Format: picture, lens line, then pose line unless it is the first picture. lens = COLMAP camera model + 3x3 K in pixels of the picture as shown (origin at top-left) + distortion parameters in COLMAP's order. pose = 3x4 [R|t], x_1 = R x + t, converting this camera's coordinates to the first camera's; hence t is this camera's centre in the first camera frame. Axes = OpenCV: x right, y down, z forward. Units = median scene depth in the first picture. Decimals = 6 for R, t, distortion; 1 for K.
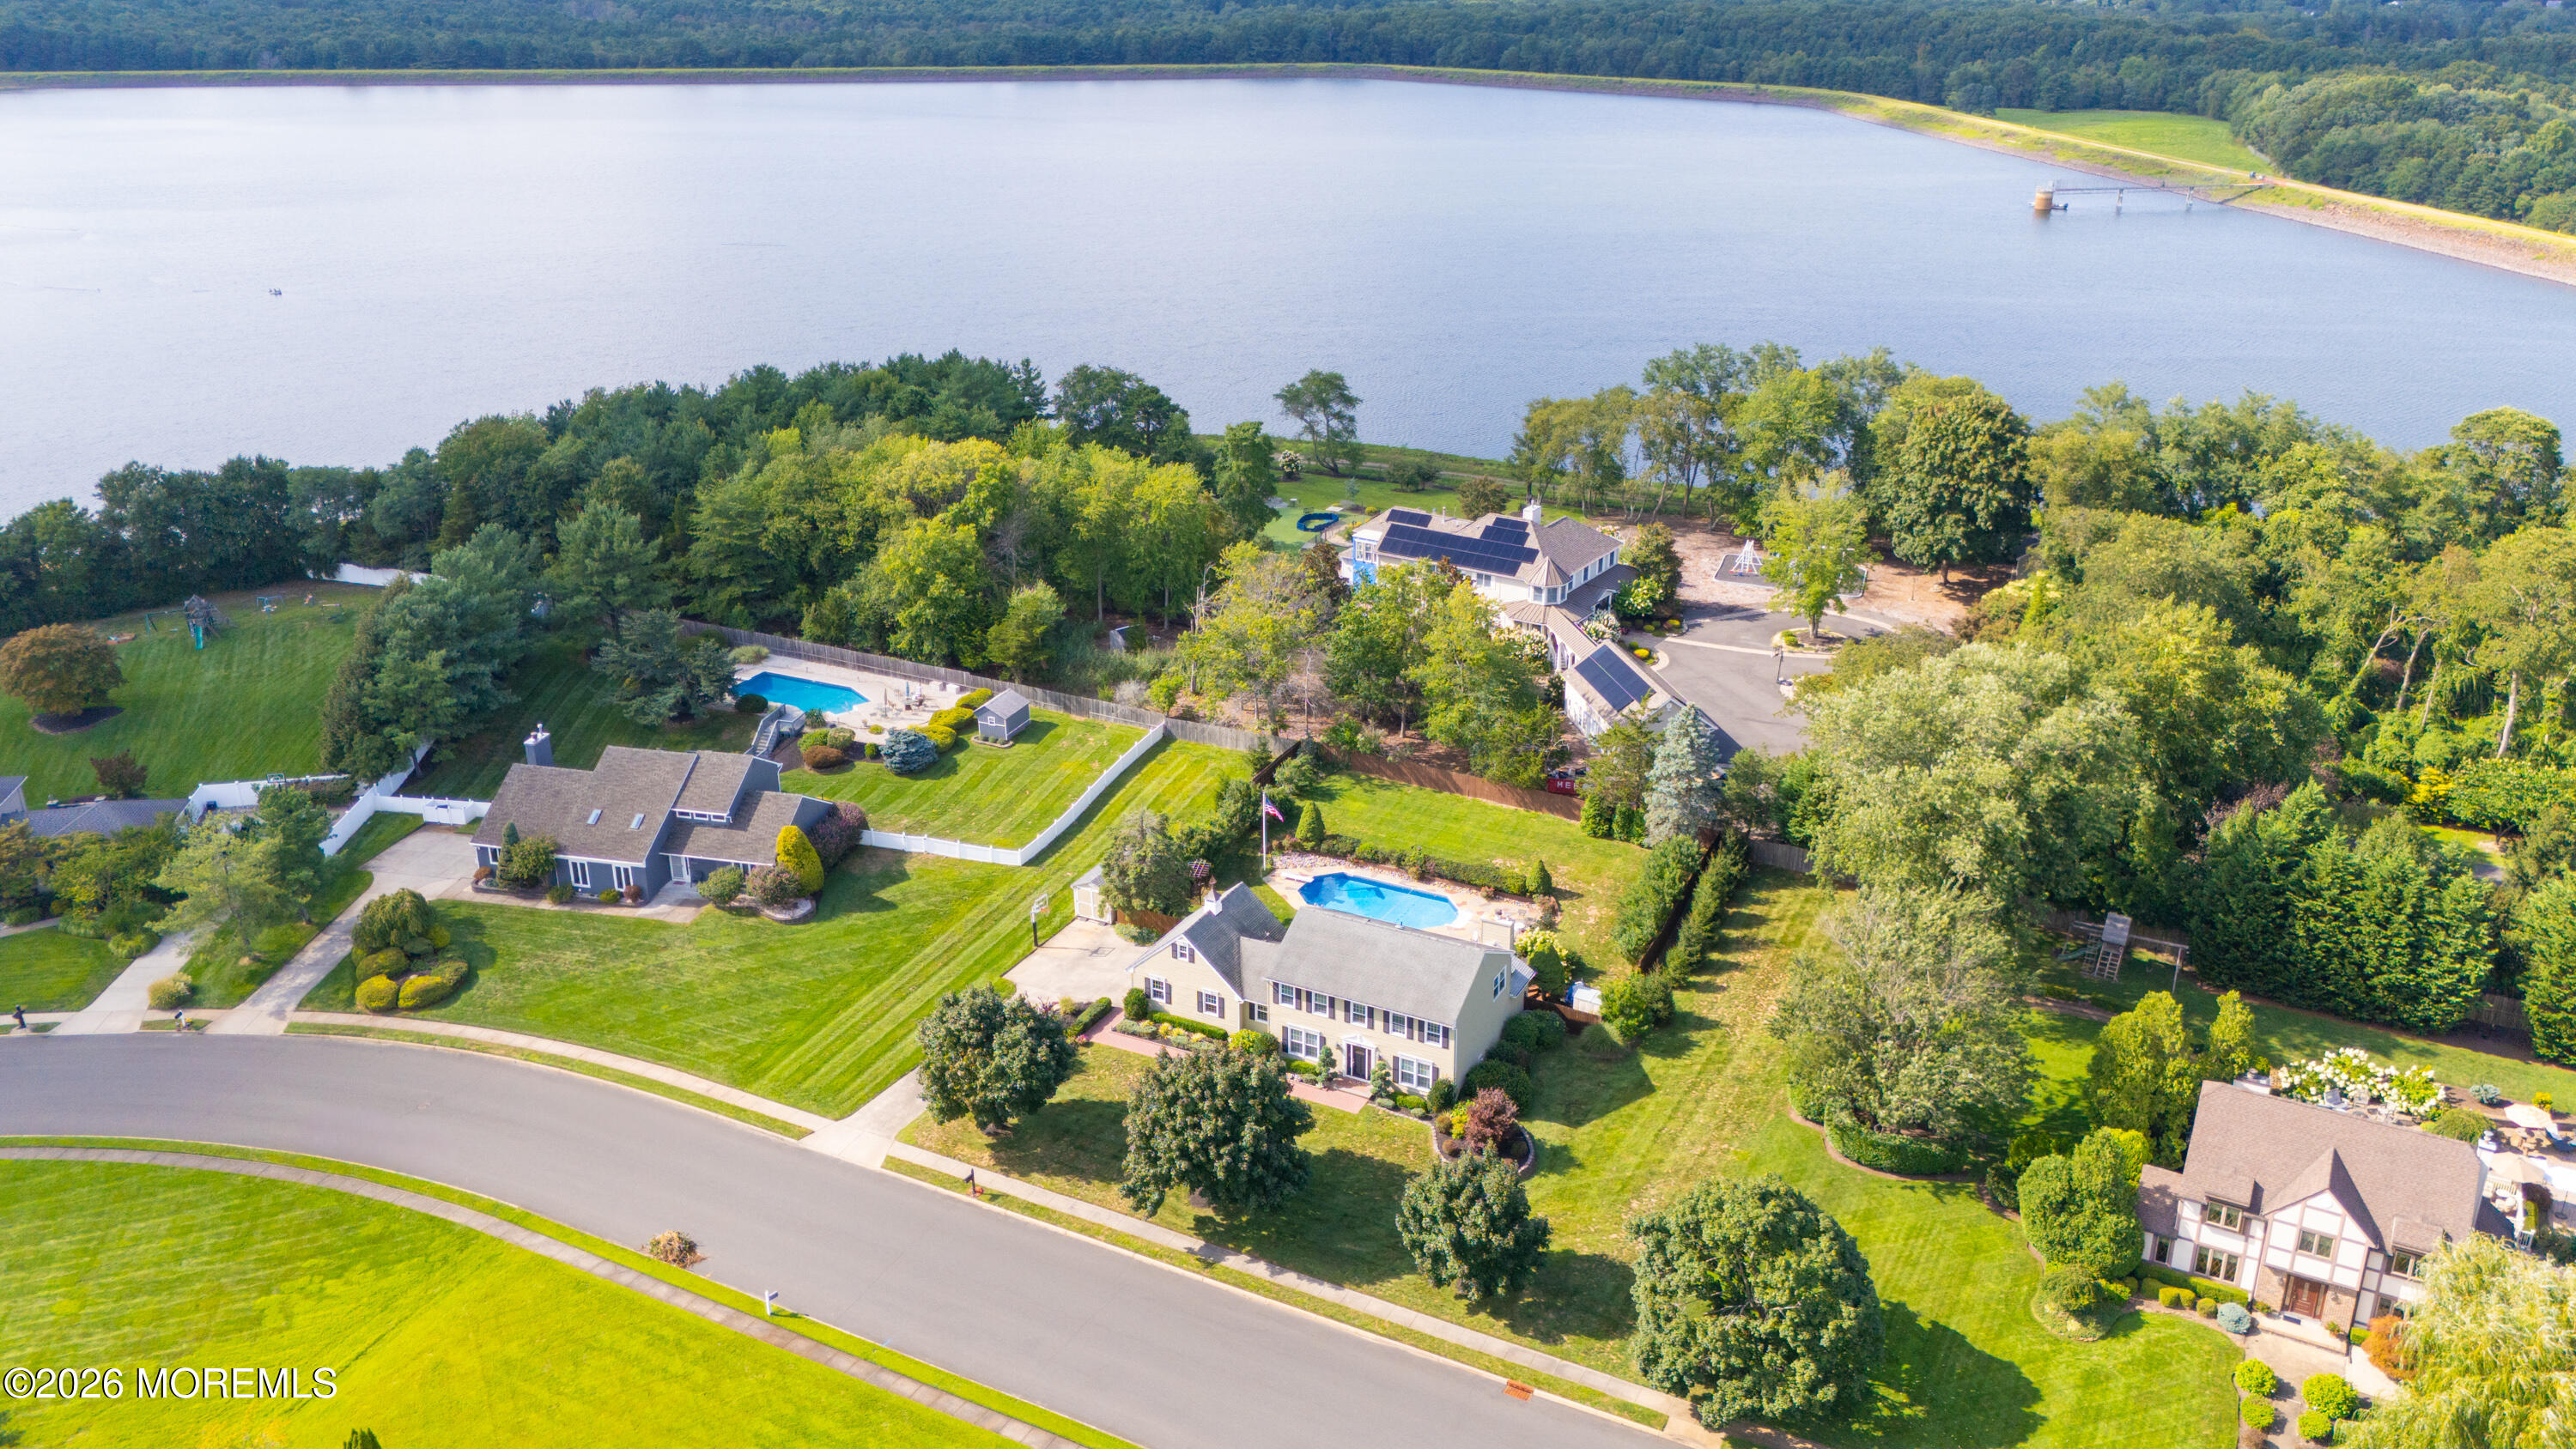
lens RADIAL K [[1969.9, 0, 1279.8], [0, 1969.9, 685.1], [0, 0, 1]] dist [0.129504, -0.248688]
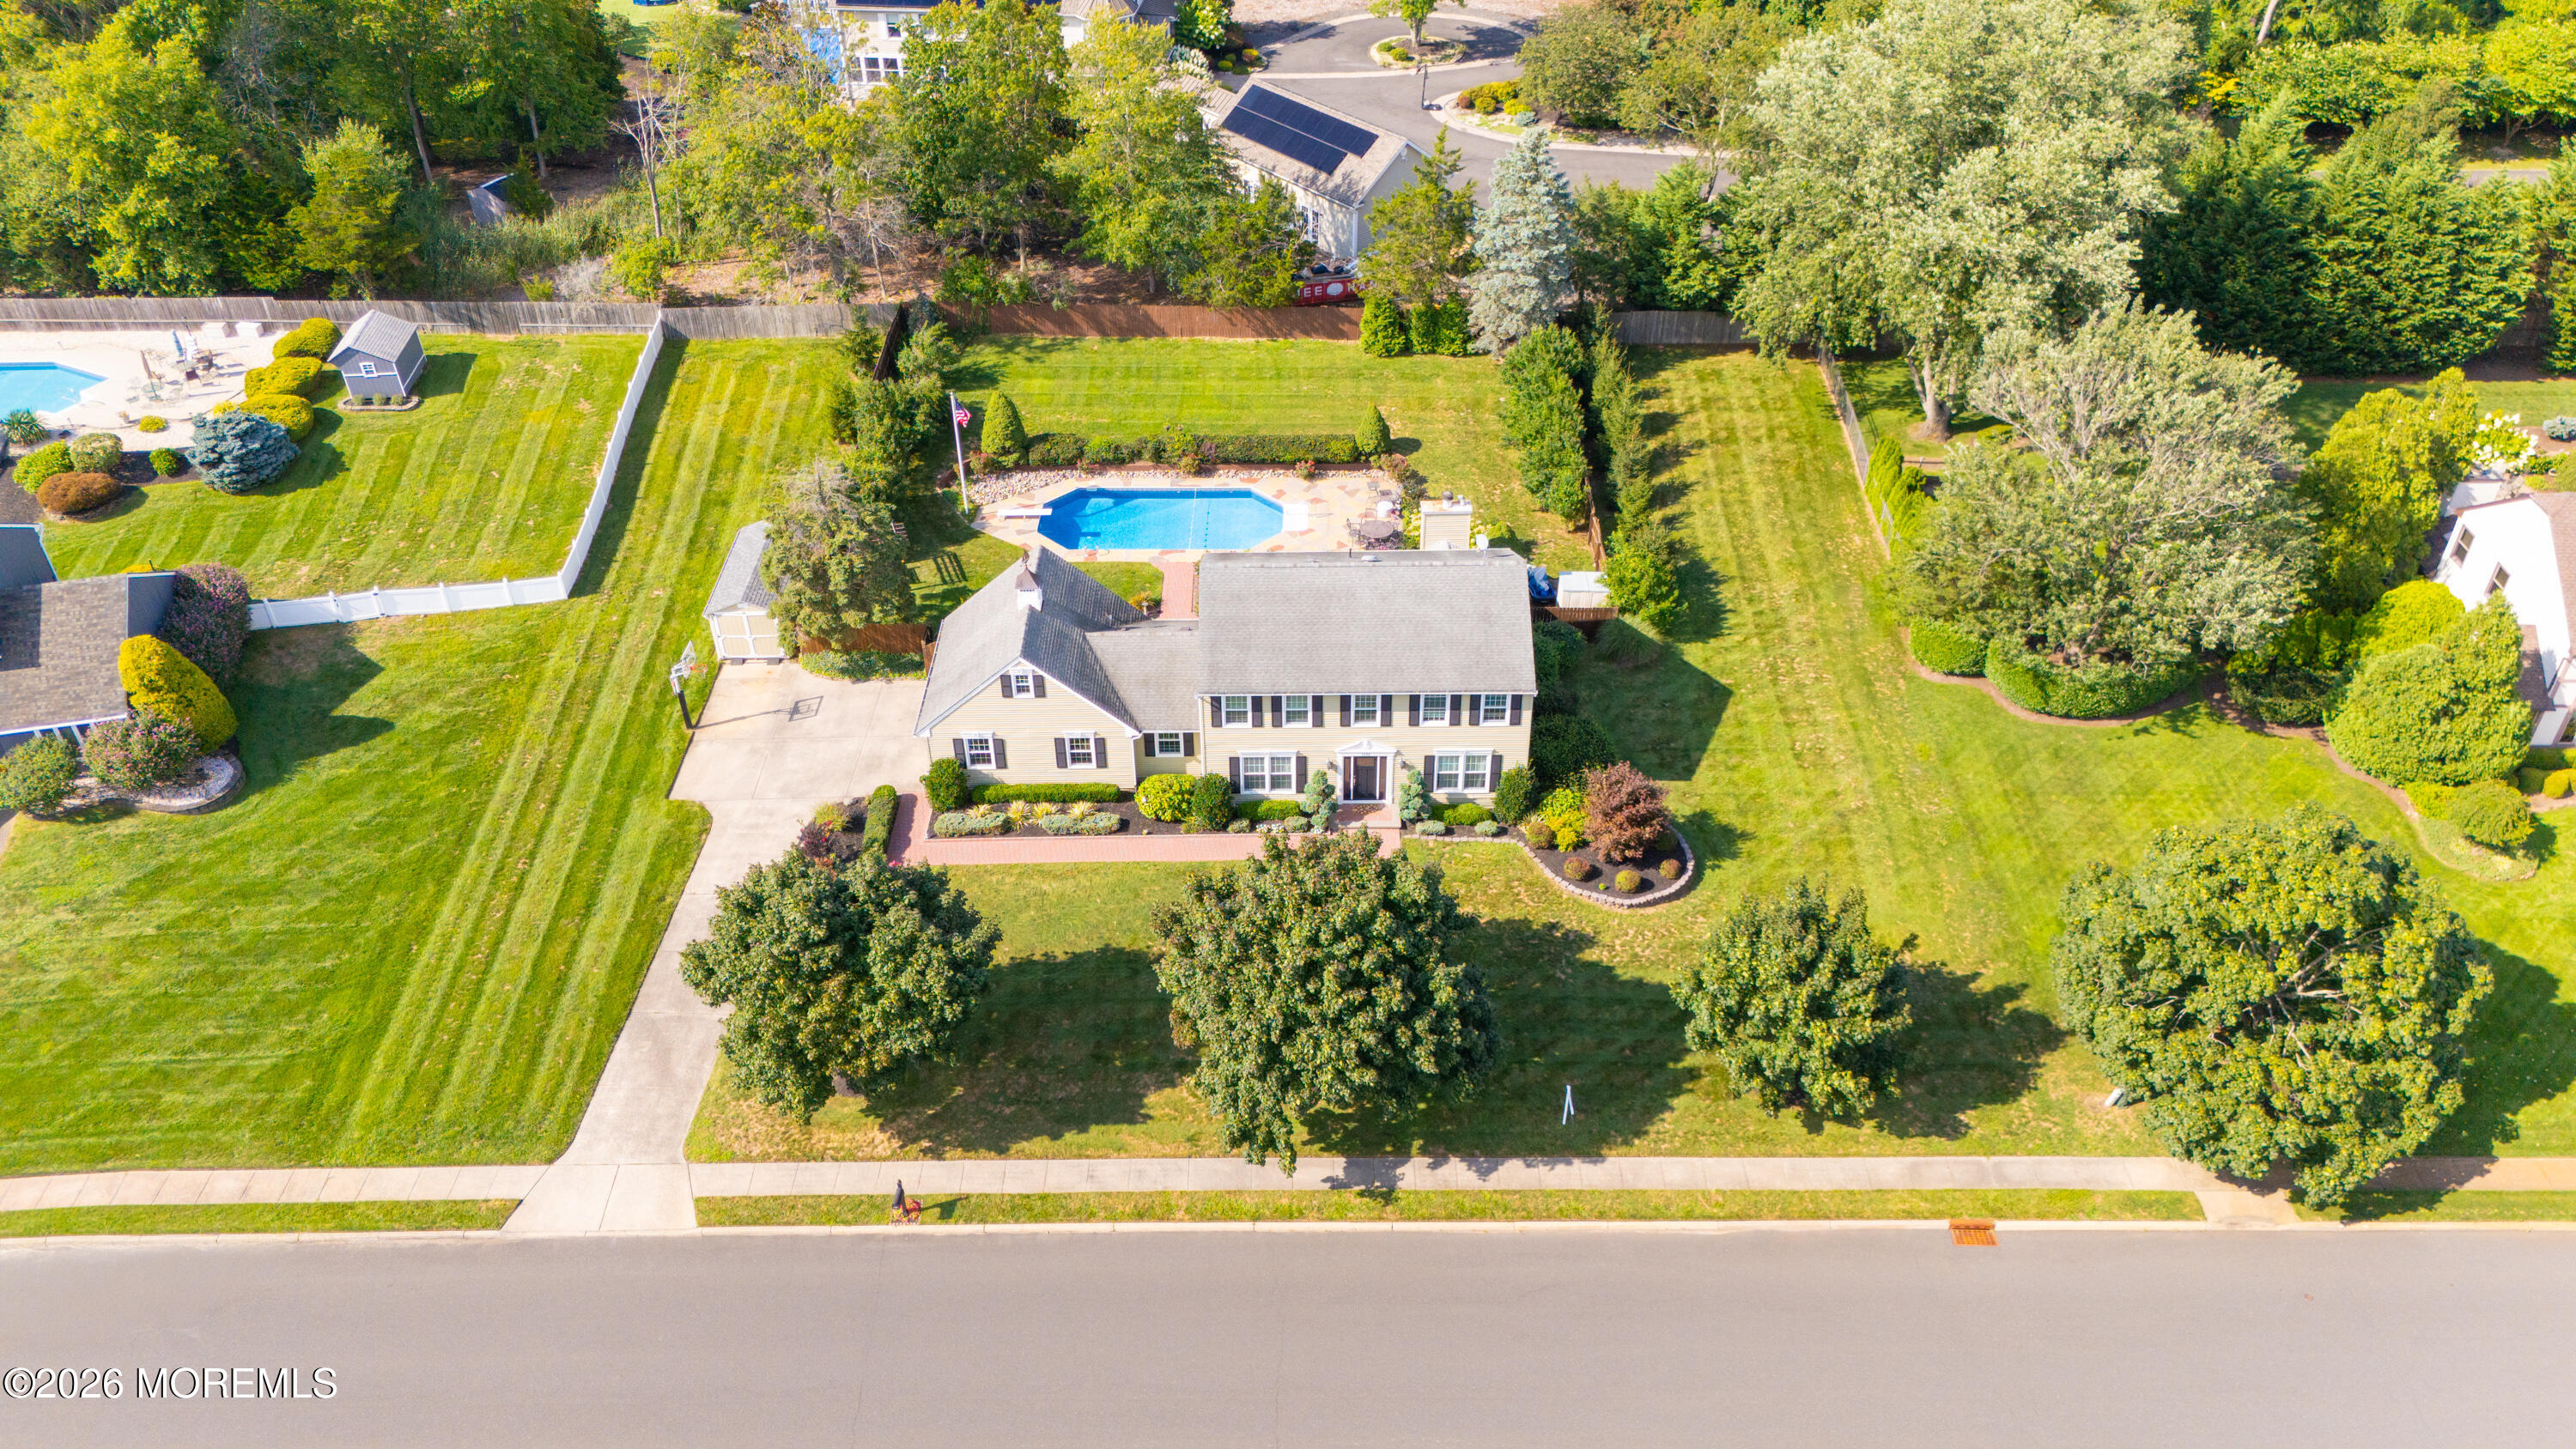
lens RADIAL K [[1904.4, 0, 1292.0], [0, 1904.4, 728.5], [0, 0, 1]] dist [0.075122, -0.064390]
pose [[0.884568, -0.277829, 0.374633, -0.194433], [0.167603, 0.938919, 0.300567, -0.011465], [-0.435256, -0.203083, 0.877103, 0.452298]]
